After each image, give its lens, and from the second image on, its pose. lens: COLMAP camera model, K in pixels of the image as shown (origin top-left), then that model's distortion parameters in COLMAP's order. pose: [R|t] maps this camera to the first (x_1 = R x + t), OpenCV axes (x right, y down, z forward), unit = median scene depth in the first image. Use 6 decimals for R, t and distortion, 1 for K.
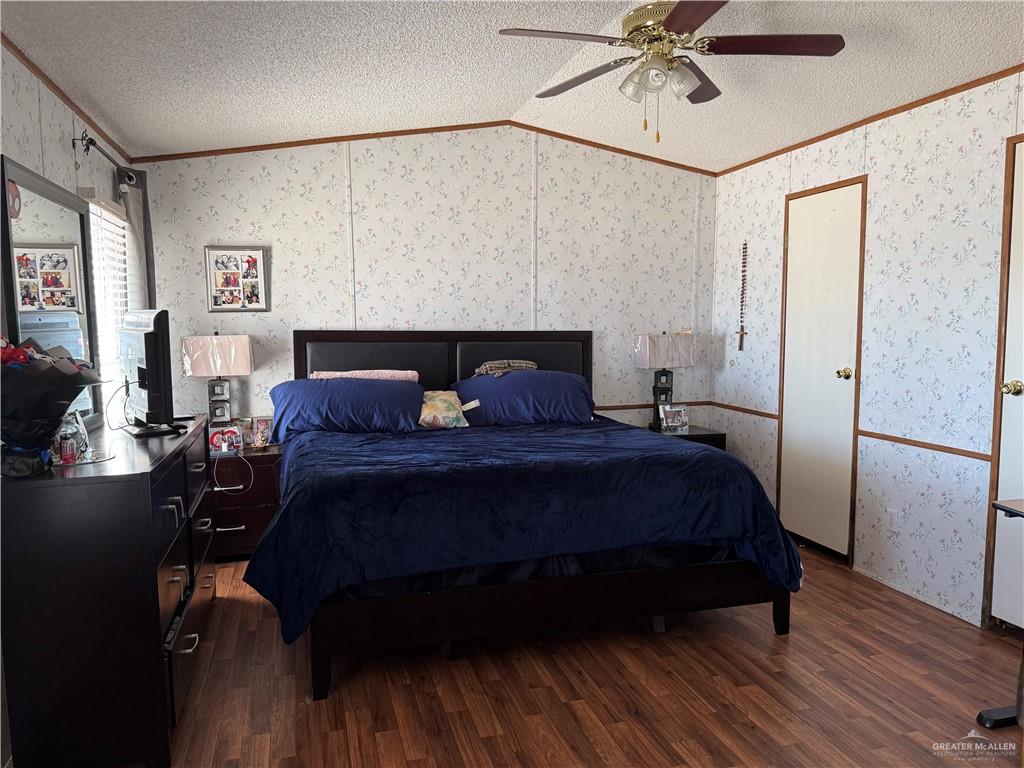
lens RADIAL K [[716.7, 0, 512.0], [0, 716.7, 384.0], [0, 0, 1]] dist [0.136071, -0.290495]
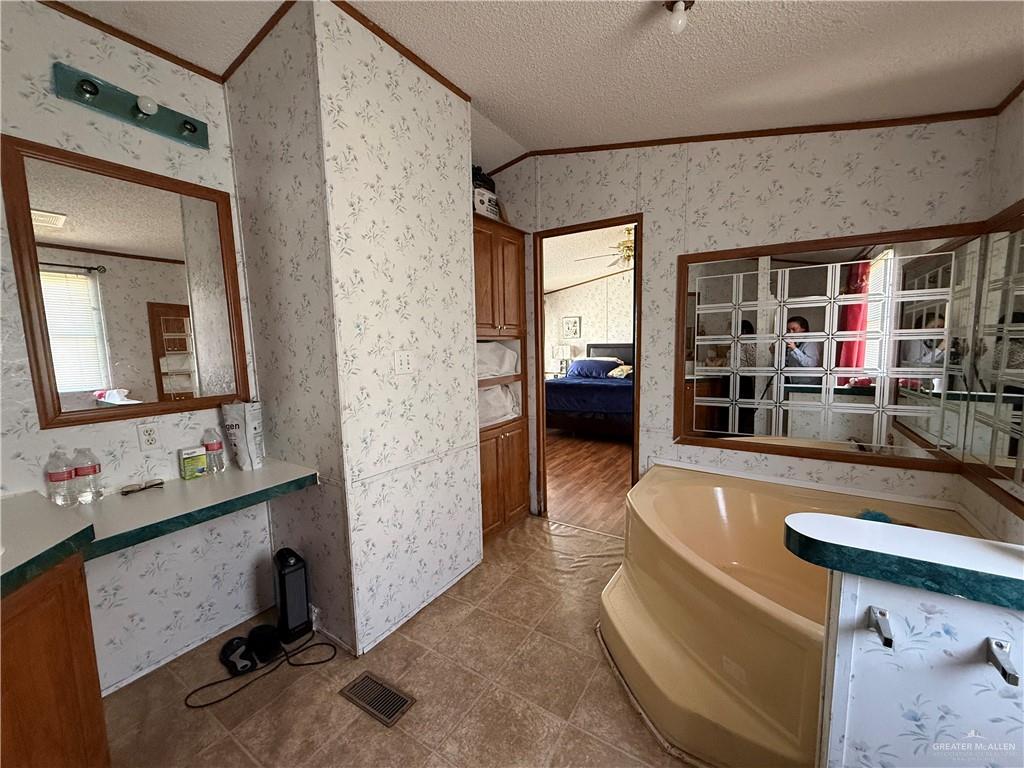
lens RADIAL K [[405.9, 0, 512.0], [0, 405.9, 384.0], [0, 0, 1]] dist [0.000355, -0.000025]
pose [[0.653836, 0.066395, -0.753717, 0.781551], [-0.045340, 0.997790, 0.048564, 0.024110], [0.755276, 0.002421, 0.655402, -0.333234]]
